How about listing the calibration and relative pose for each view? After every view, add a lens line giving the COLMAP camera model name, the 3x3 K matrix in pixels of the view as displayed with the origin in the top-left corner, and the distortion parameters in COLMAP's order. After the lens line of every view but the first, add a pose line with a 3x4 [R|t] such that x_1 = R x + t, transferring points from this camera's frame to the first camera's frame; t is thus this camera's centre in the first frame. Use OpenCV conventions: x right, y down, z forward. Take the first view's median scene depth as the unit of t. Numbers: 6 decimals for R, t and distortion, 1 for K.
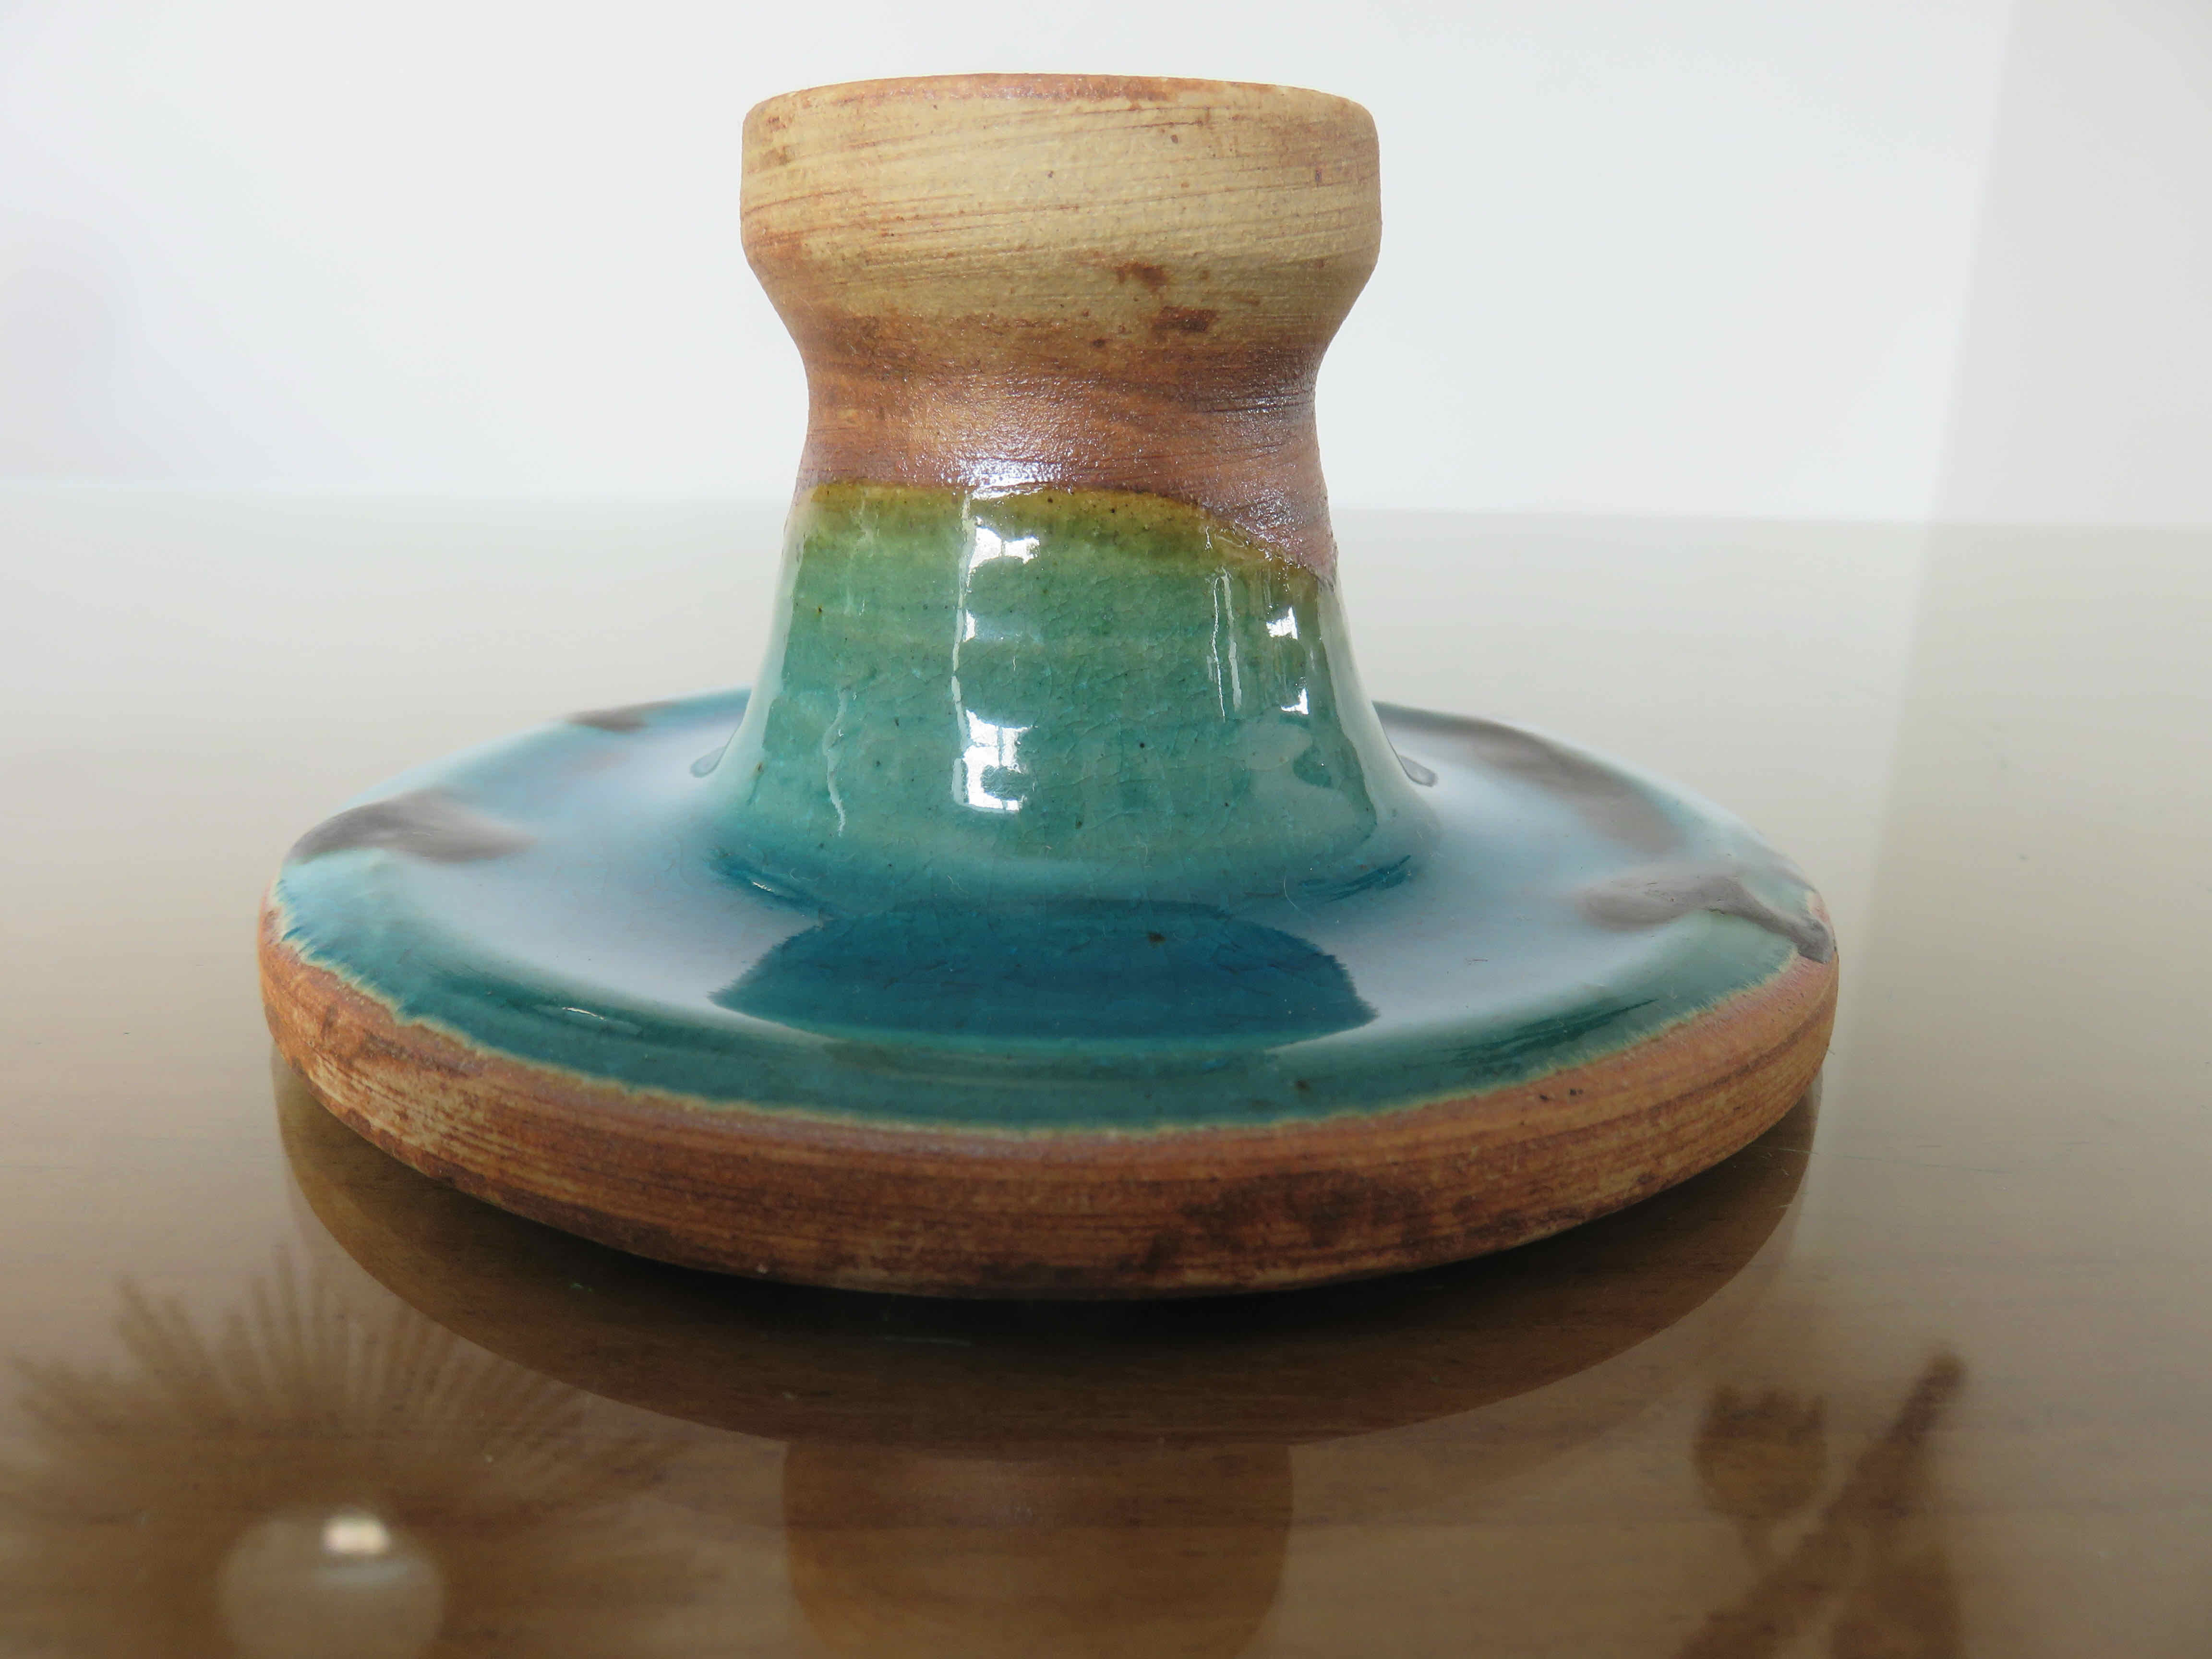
lens RADIAL K [[1656.9, 0, 1106.0], [0, 1656.9, 829.5], [0, 0, 1]] dist [-0.009503, -0.003925]
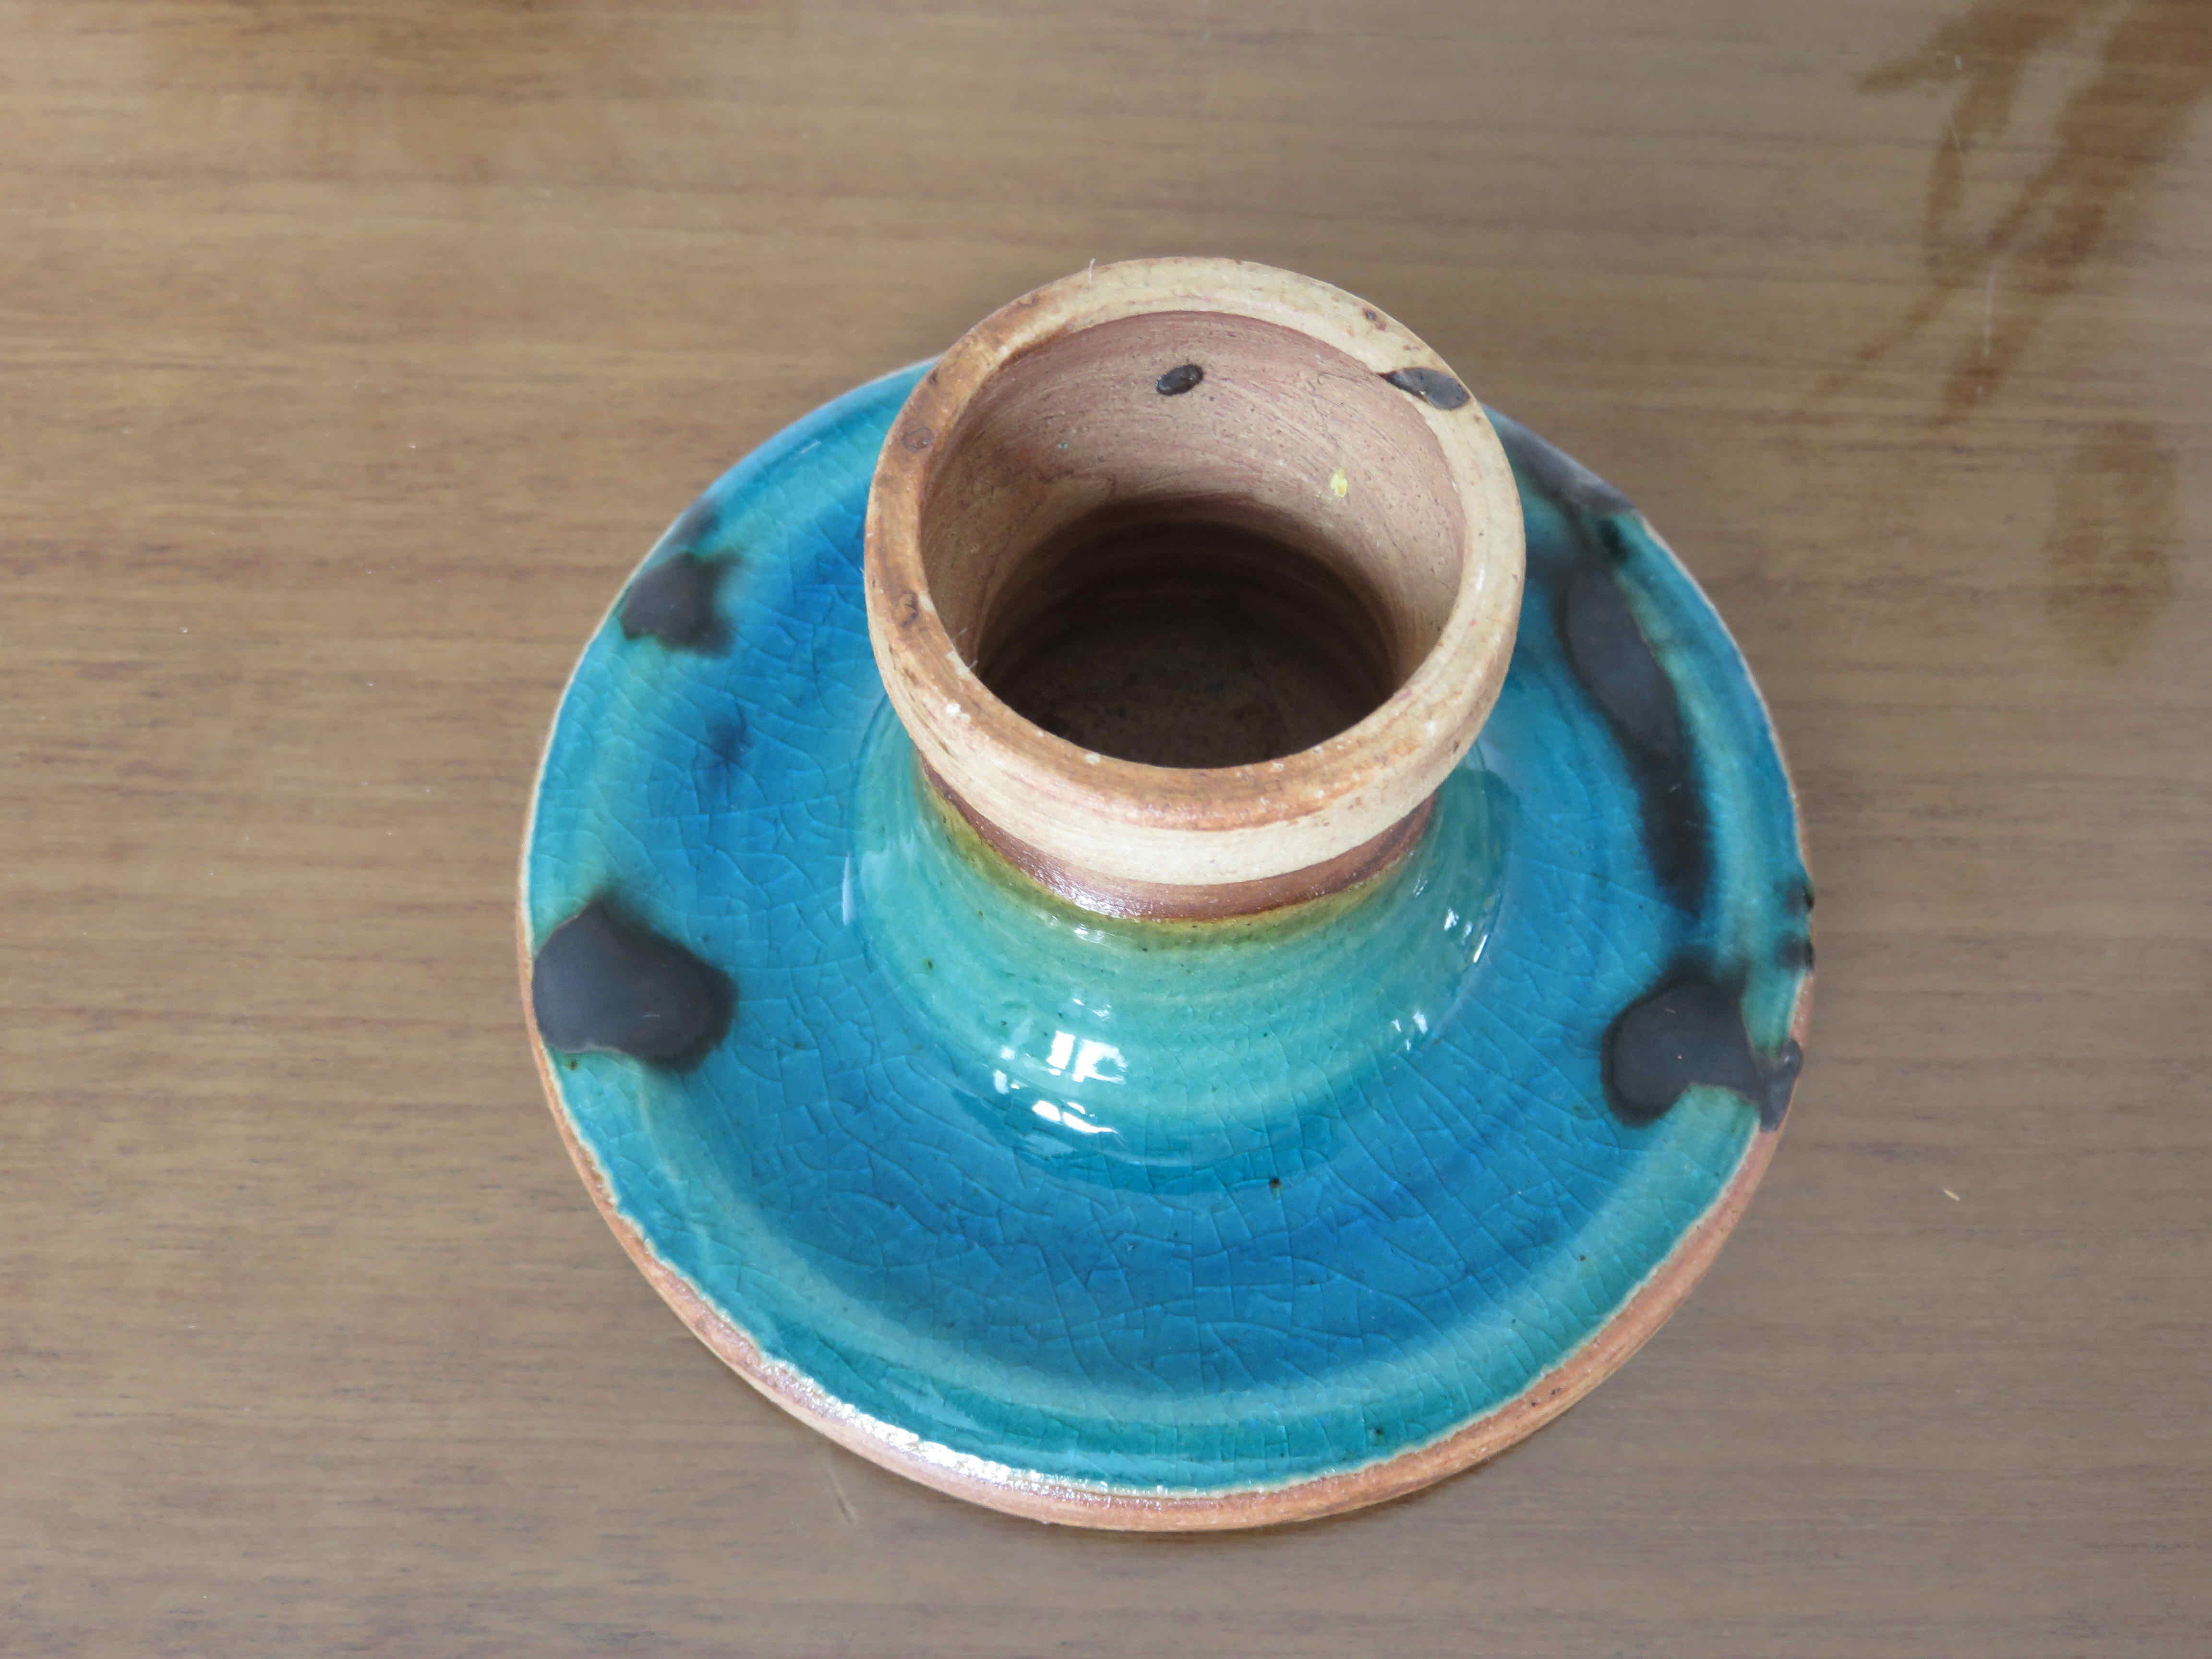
lens RADIAL K [[2306.2, 0, 1106.0], [0, 2306.2, 829.5], [0, 0, 1]] dist [-0.004581, -0.001567]
pose [[0.999167, -0.038823, 0.012541, -0.145438], [0.015510, 0.645773, 0.763372, -1.892536], [-0.037735, -0.762542, 0.645838, 0.032986]]
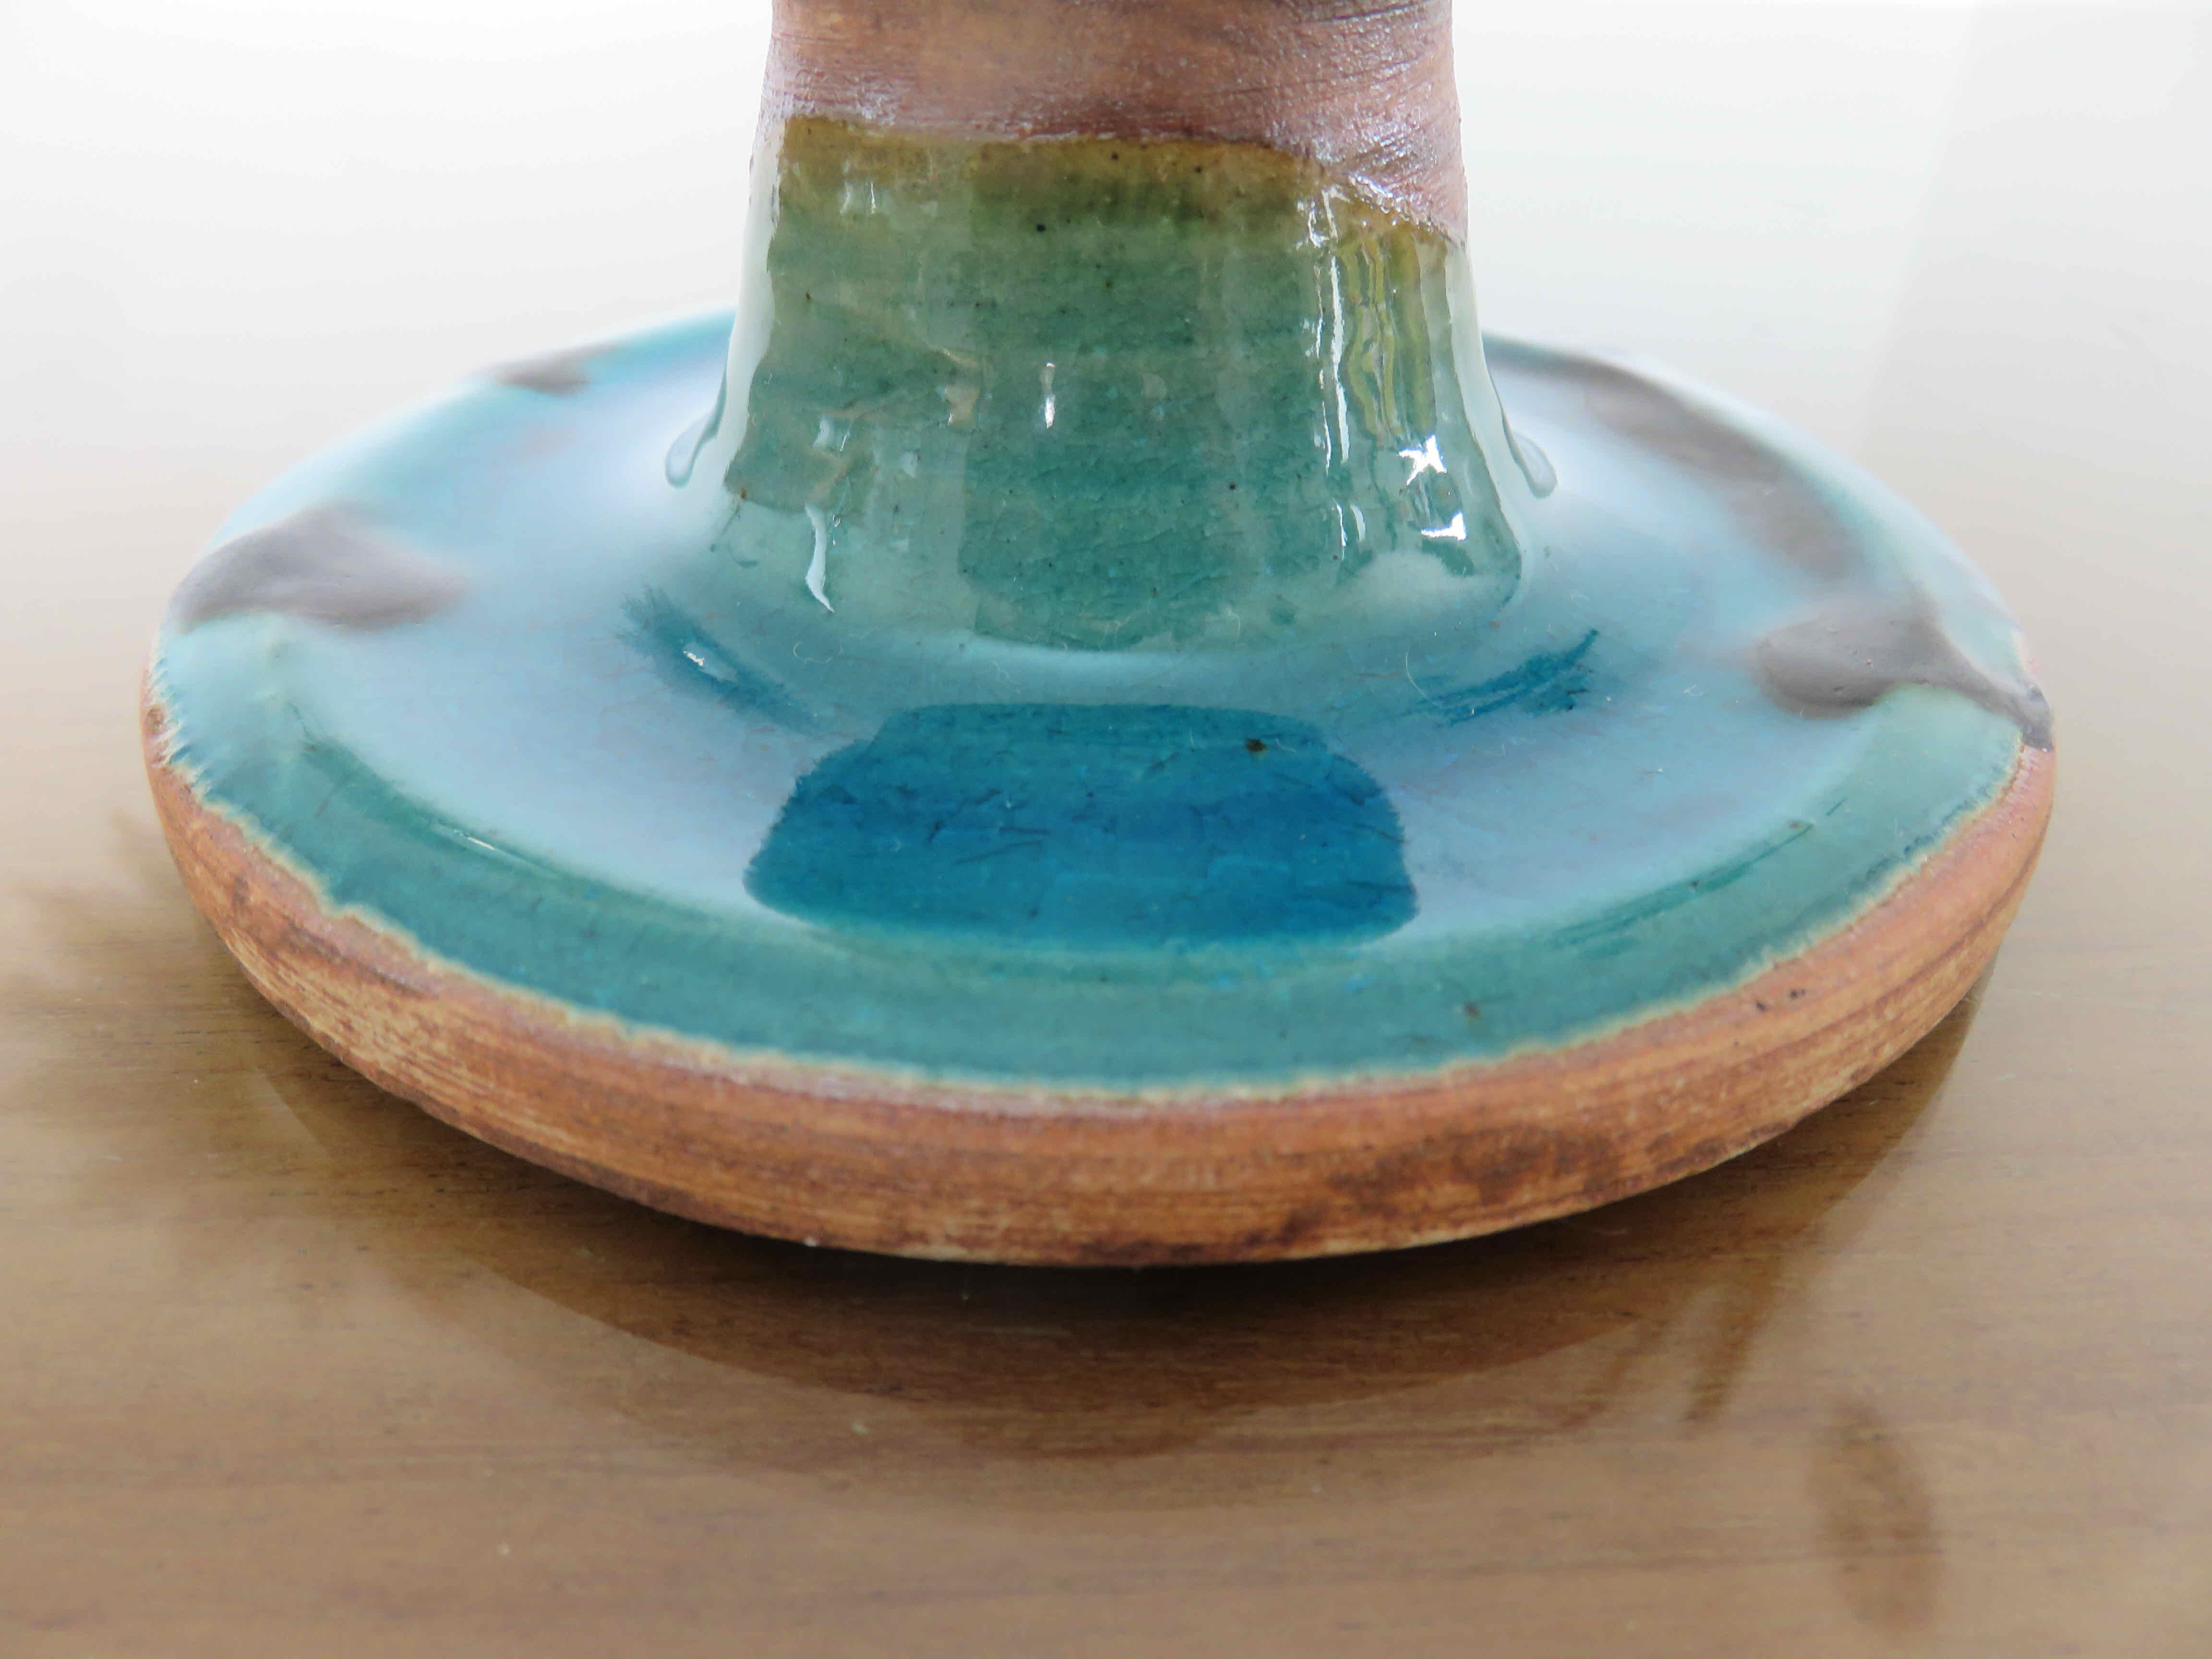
lens RADIAL K [[1656.9, 0, 1106.0], [0, 1656.9, 829.5], [0, 0, 1]] dist [-0.009503, -0.003925]
pose [[0.999758, -0.013894, 0.017081, -0.070848], [0.008313, 0.956539, 0.291487, -0.164109], [-0.020388, -0.291274, 0.956422, 0.264435]]
